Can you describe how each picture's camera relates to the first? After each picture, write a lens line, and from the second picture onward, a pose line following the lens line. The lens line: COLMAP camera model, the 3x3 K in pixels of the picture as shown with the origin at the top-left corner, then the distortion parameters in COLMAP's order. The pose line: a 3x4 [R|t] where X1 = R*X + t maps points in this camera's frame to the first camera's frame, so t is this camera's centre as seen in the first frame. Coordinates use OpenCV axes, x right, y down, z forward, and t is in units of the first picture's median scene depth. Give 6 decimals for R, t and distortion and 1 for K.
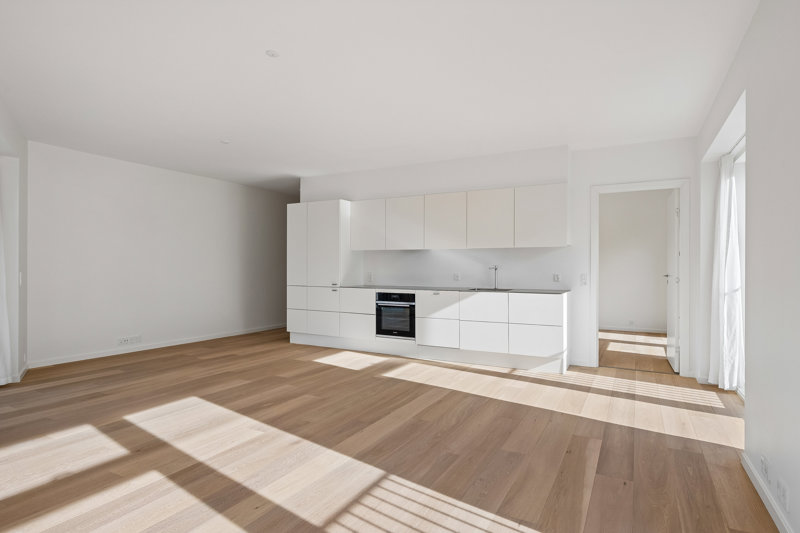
lens RADIAL K [[429.6, 0, 407.9], [0, 429.6, 266.2], [0, 0, 1]] dist [-0.003315, -0.002342]
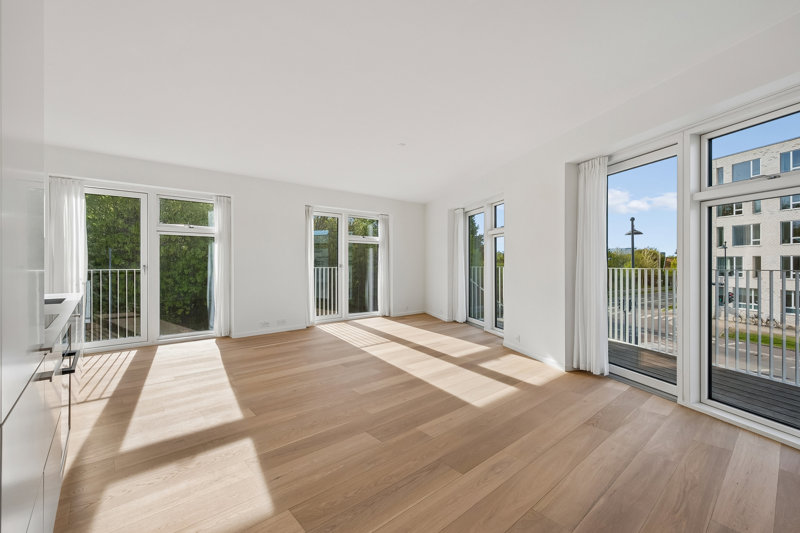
lens RADIAL K [[341.0, 0, 395.4], [0, 341.0, 261.4], [0, 0, 1]] dist [-0.001099, -0.000115]
pose [[-0.924338, 0.001638, 0.381571, -0.493551], [-0.000863, 0.999979, -0.006384, 0.002512], [-0.381573, -0.006231, -0.924318, 1.382561]]
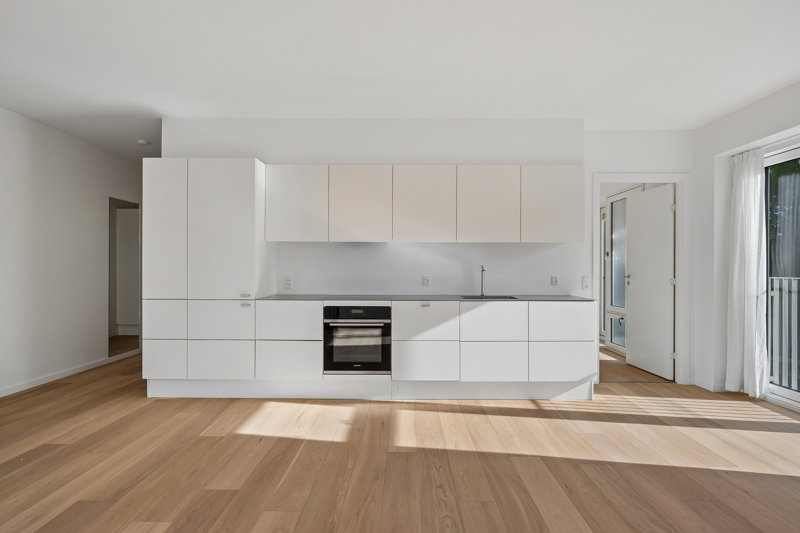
lens RADIAL K [[429.6, 0, 405.7], [0, 429.6, 266.6], [0, 0, 1]] dist [-0.003315, -0.002342]
pose [[0.887245, 0.001570, 0.461296, -0.319858], [-0.001294, 0.999999, -0.000915, 0.001786], [-0.461297, 0.000215, 0.887246, 0.444491]]
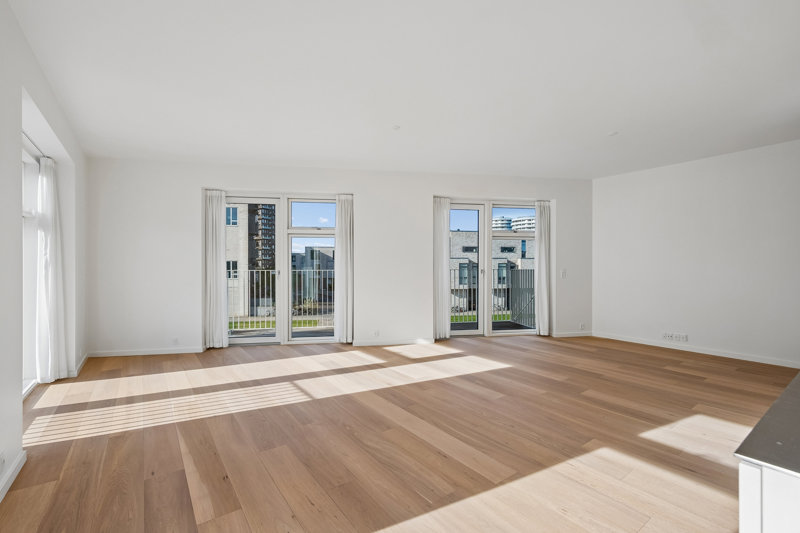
lens RADIAL K [[364.6, 0, 398.2], [0, 364.6, 264.6], [0, 0, 1]] dist [-0.000872, -0.000179]
pose [[-0.445052, -0.003384, -0.895498, 0.505046], [0.002151, 0.999986, -0.004848, 0.003493], [0.895502, -0.004083, -0.445039, 0.941438]]
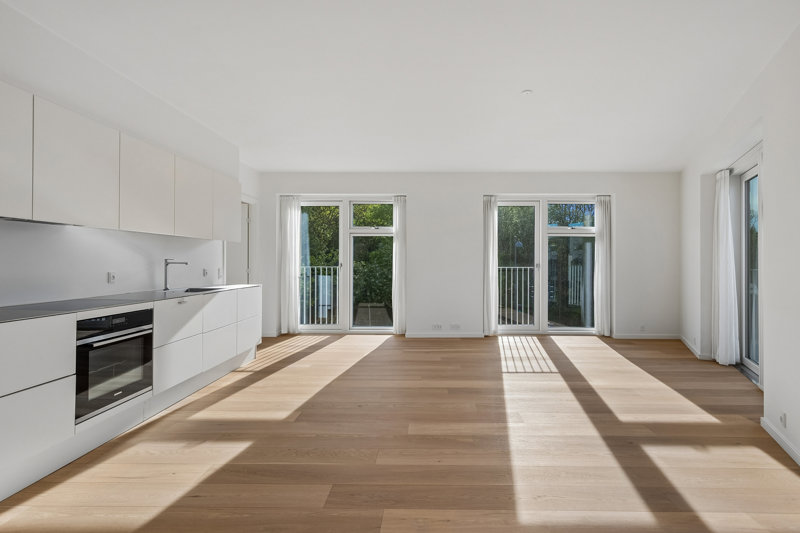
lens RADIAL K [[364.6, 0, 419.2], [0, 364.6, 259.4], [0, 0, 1]] dist [-0.000872, -0.000179]
pose [[-0.444583, 0.003787, 0.895729, -0.664713], [-0.004691, 0.999968, -0.006556, 0.001123], [-0.895725, -0.007117, -0.444551, 1.037904]]
